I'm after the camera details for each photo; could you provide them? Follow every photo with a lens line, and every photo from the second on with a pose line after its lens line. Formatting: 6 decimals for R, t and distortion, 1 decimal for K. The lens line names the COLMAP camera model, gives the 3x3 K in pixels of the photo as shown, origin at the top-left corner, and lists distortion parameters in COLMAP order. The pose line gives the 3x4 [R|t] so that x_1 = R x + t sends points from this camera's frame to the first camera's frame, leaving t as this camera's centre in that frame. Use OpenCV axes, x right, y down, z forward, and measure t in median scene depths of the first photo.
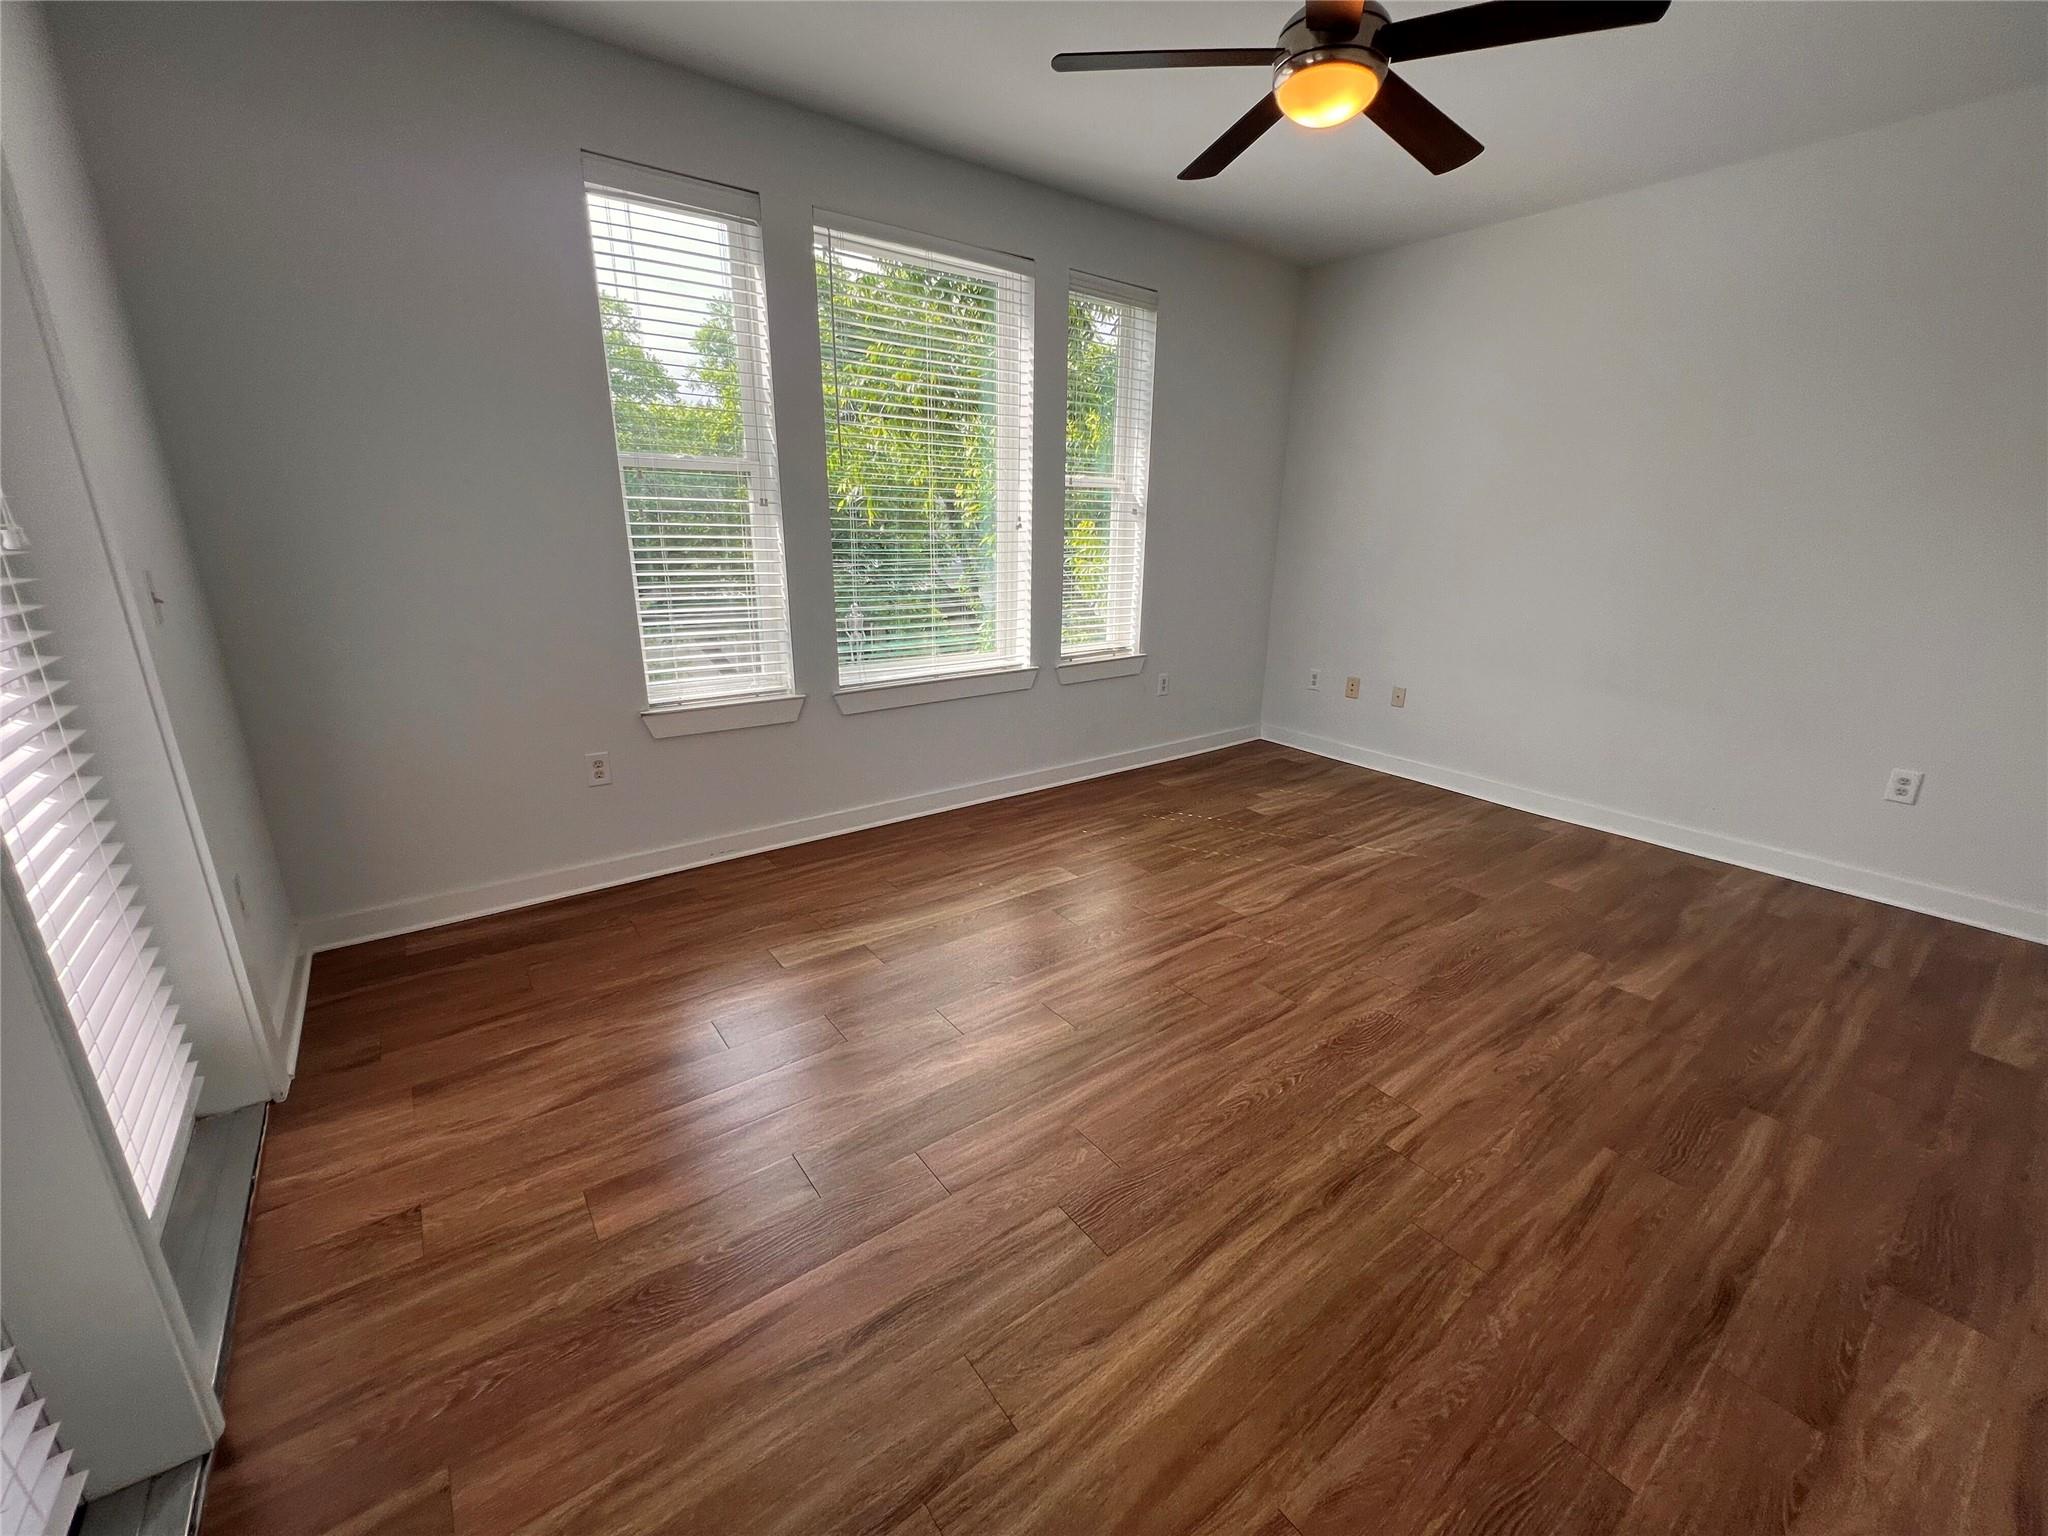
lens RADIAL K [[818.4, 0, 1024.0], [0, 818.4, 768.0], [0, 0, 1]] dist [-0.002422, 0.000148]
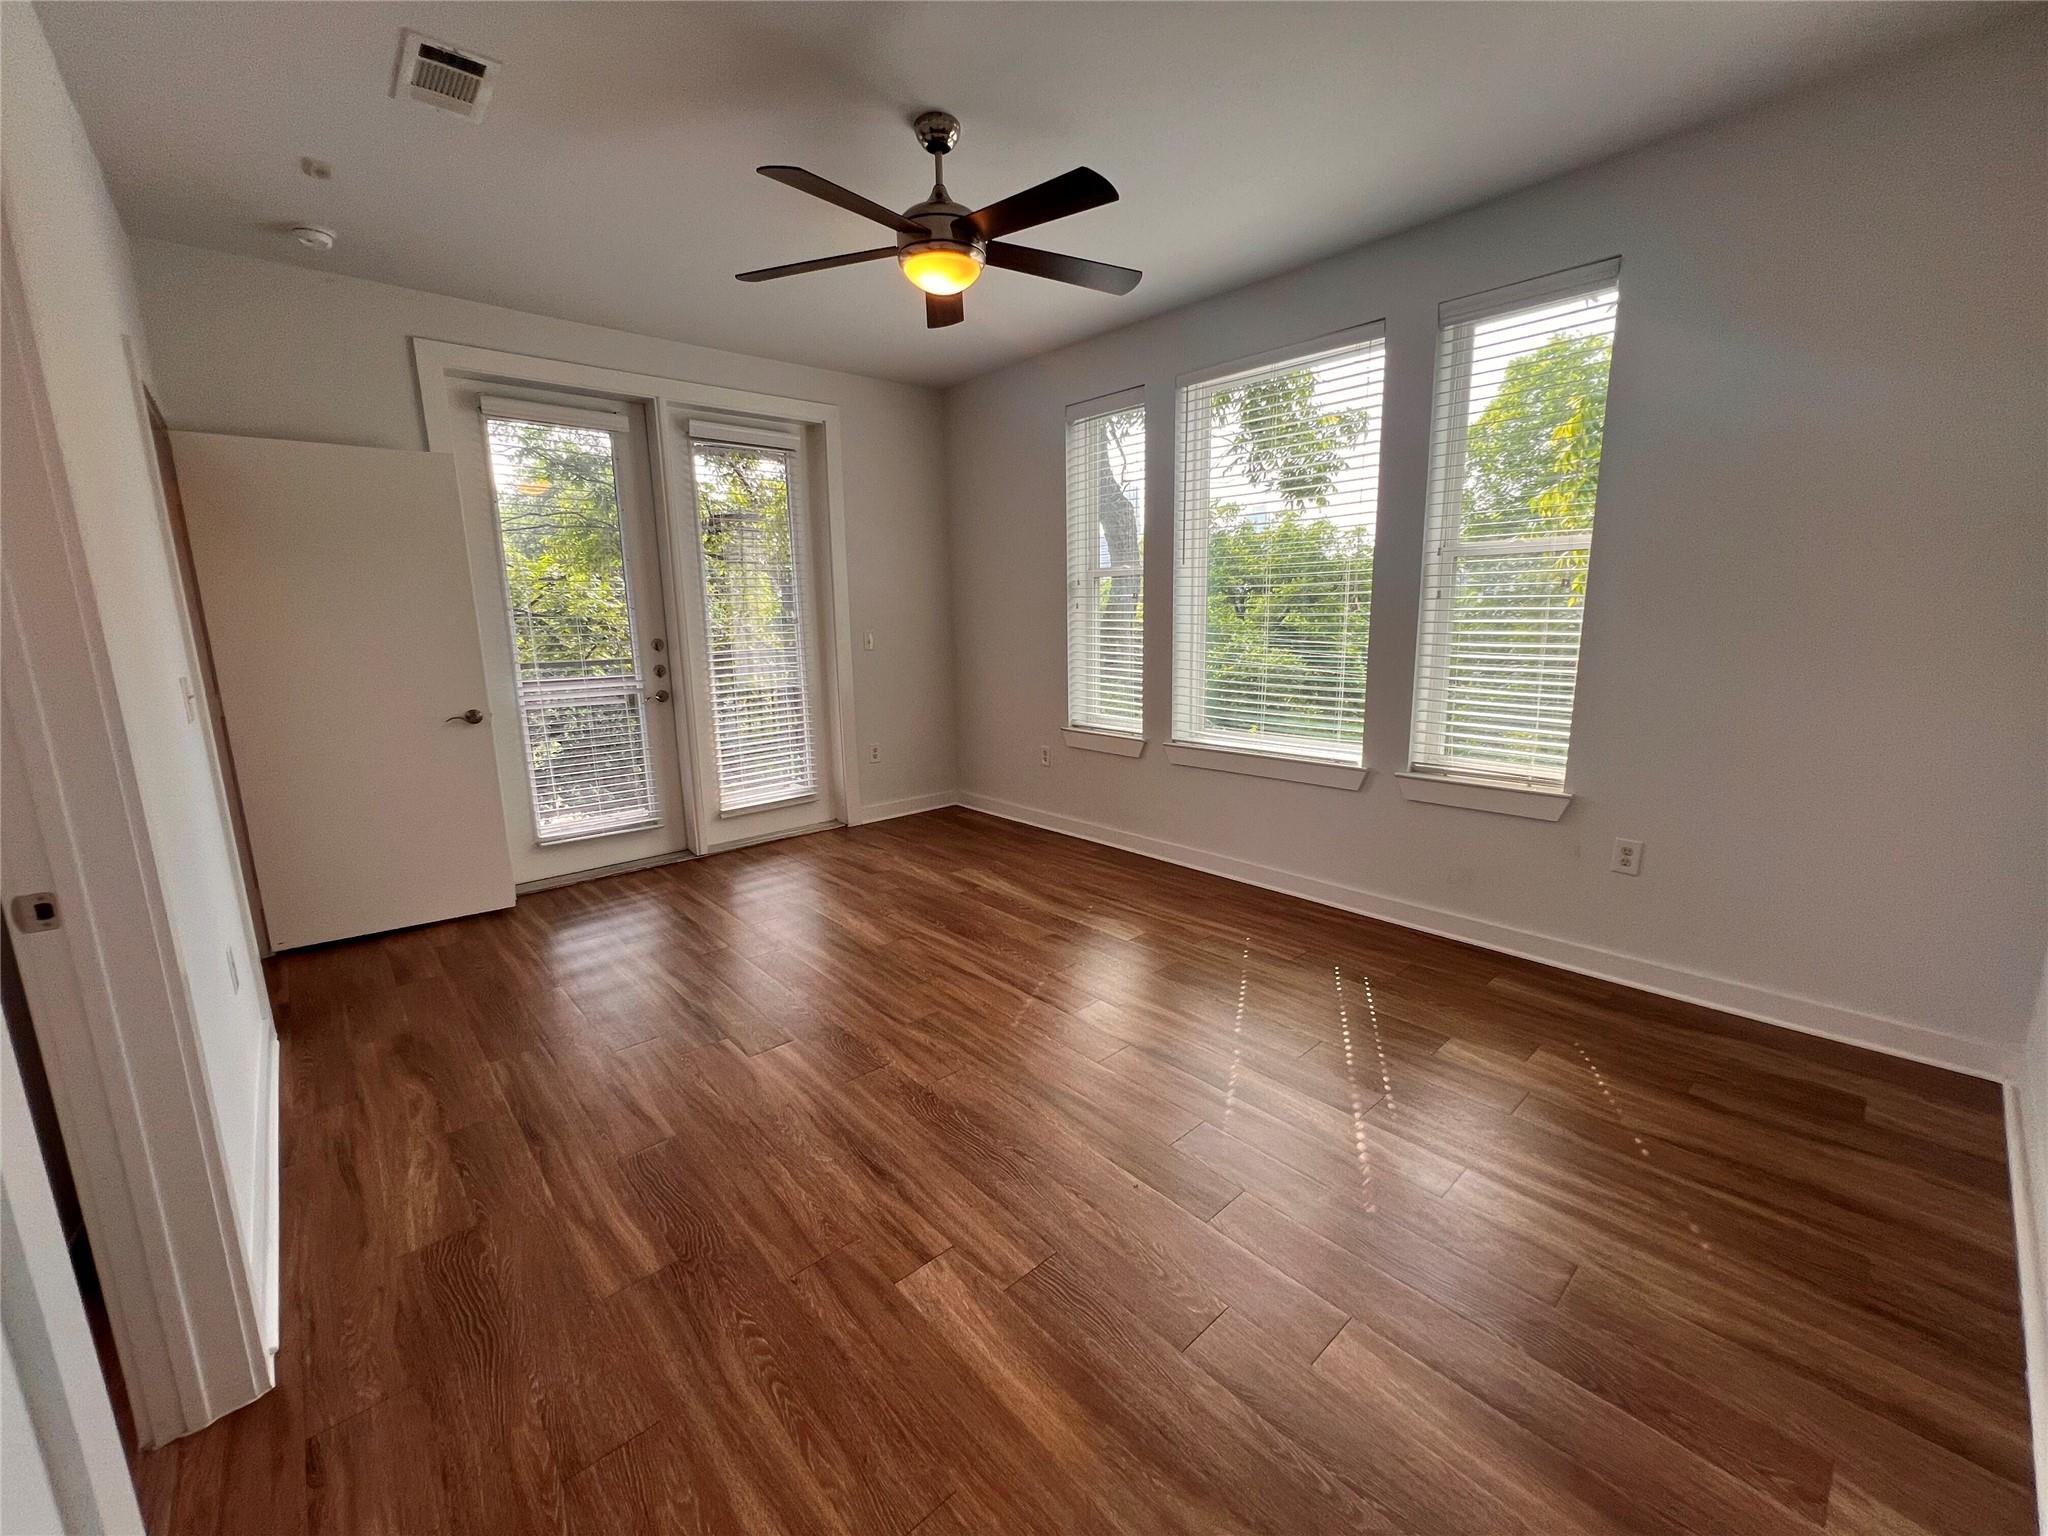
lens RADIAL K [[818.4, 0, 1024.0], [0, 818.4, 768.0], [0, 0, 1]] dist [-0.002422, 0.000148]
pose [[0.088489, 0.175682, -0.980462, 1.121699], [-0.268981, 0.951969, 0.146301, -0.208059], [0.959072, 0.250780, 0.131494, 0.741253]]
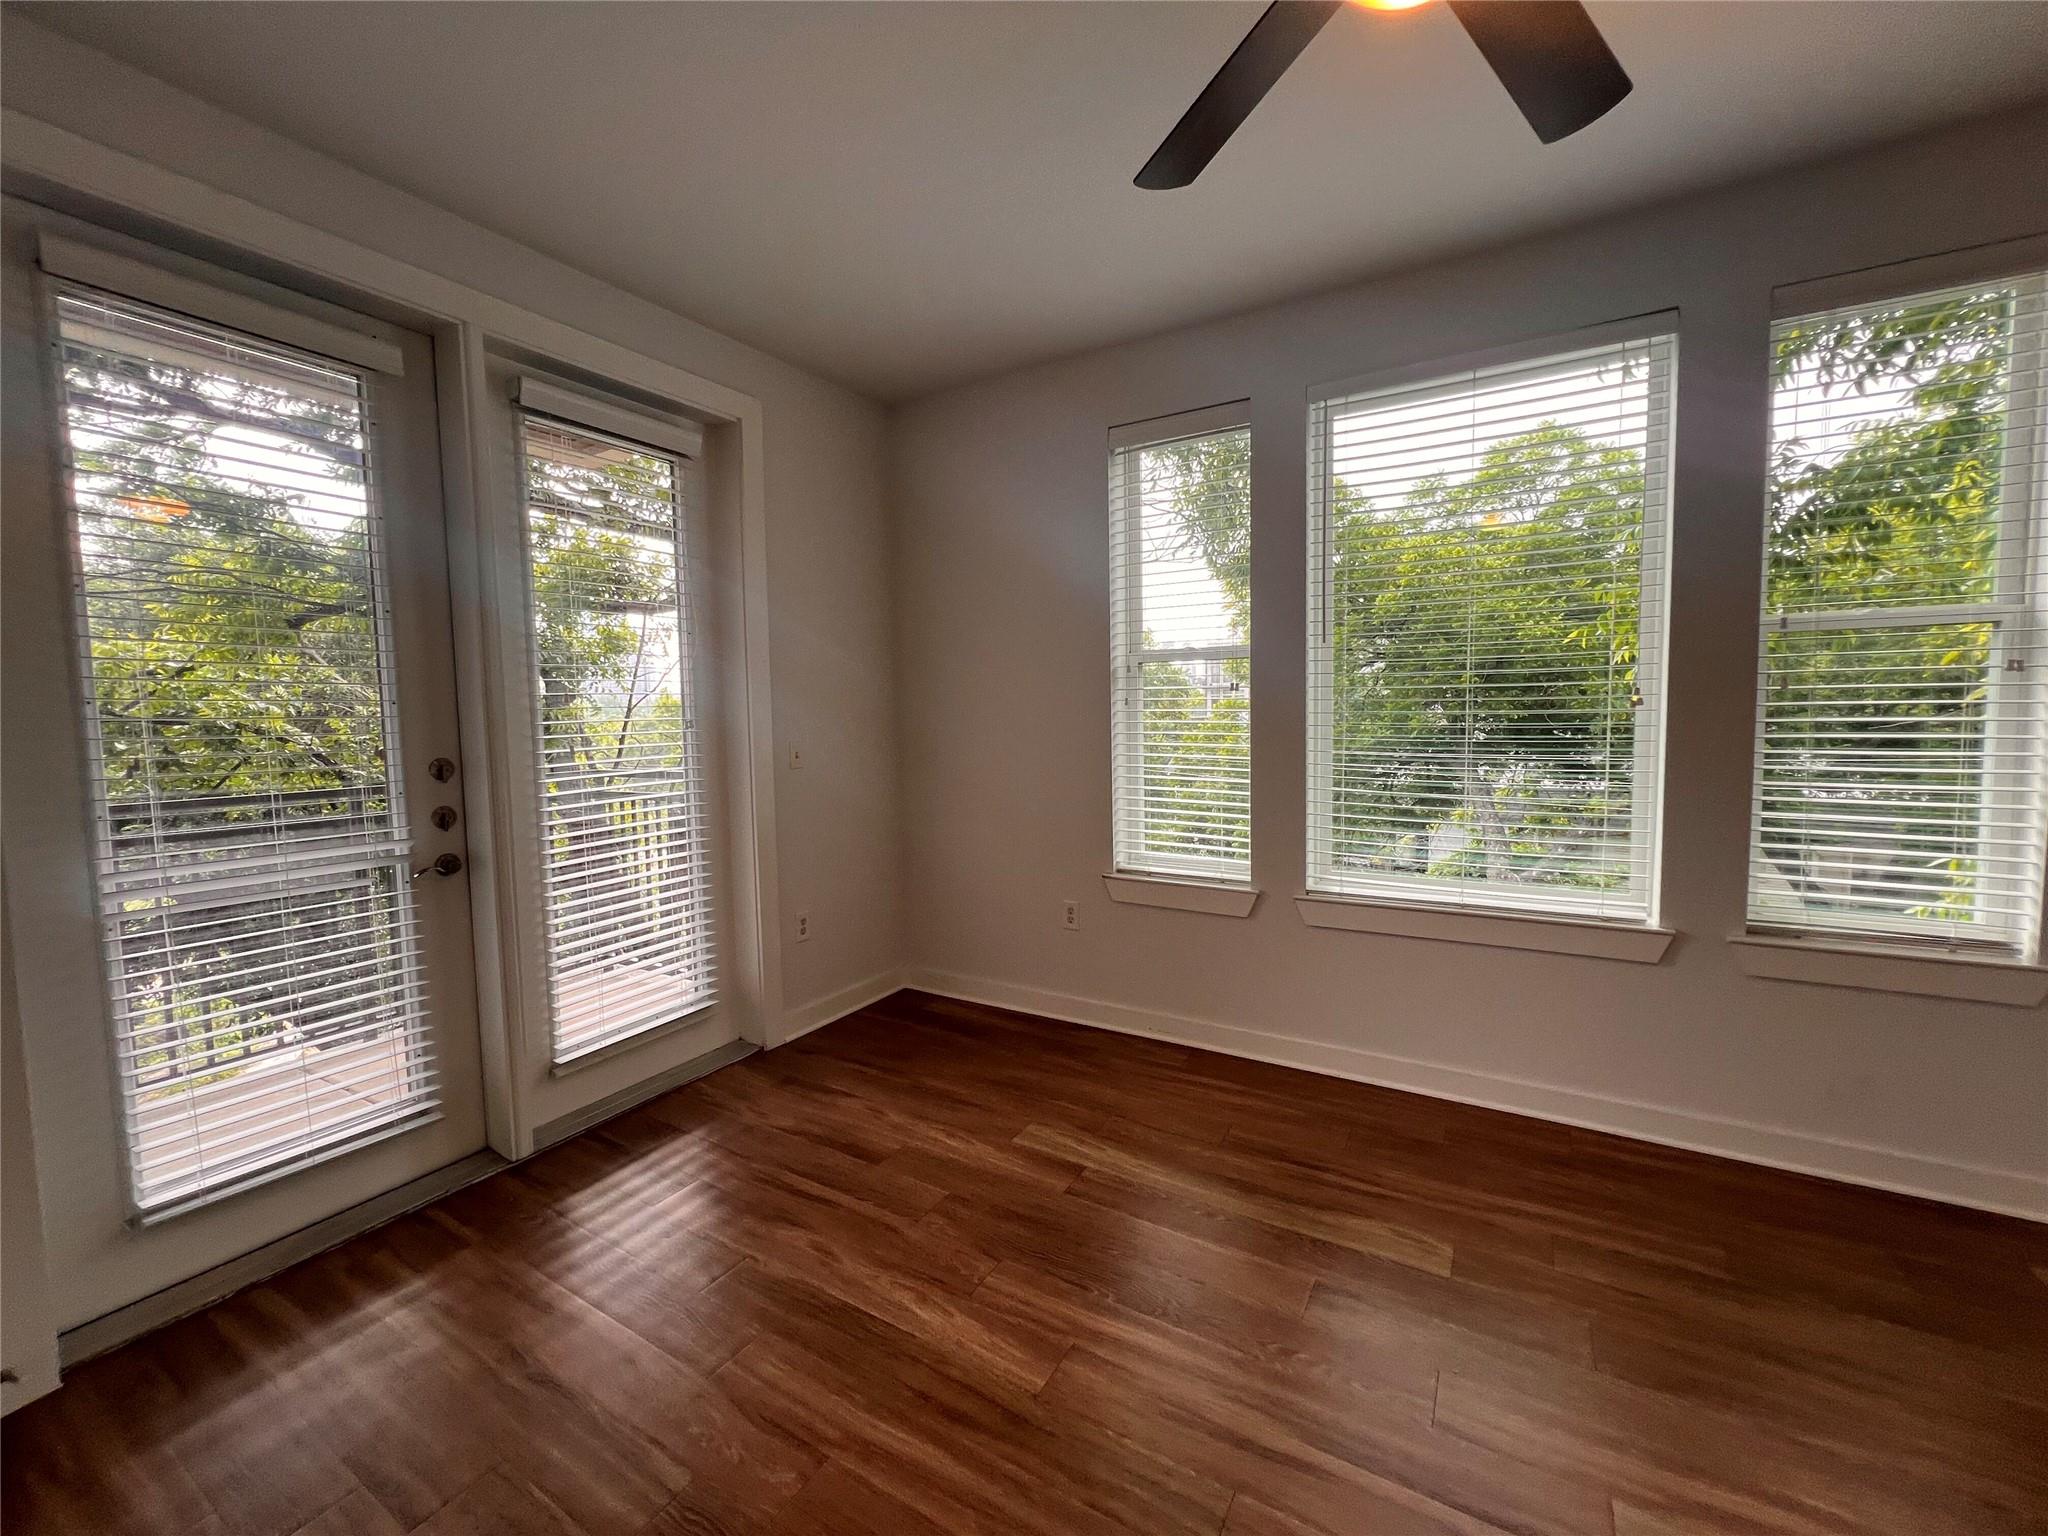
lens RADIAL K [[819.8, 0, 1019.4], [0, 819.8, 769.6], [0, 0, 1]] dist [-0.002464, 0.000289]
pose [[0.371984, 0.049168, -0.926936, 0.518277], [-0.245197, 0.968332, -0.047035, -0.125754], [0.895269, 0.244779, 0.372260, 0.451177]]
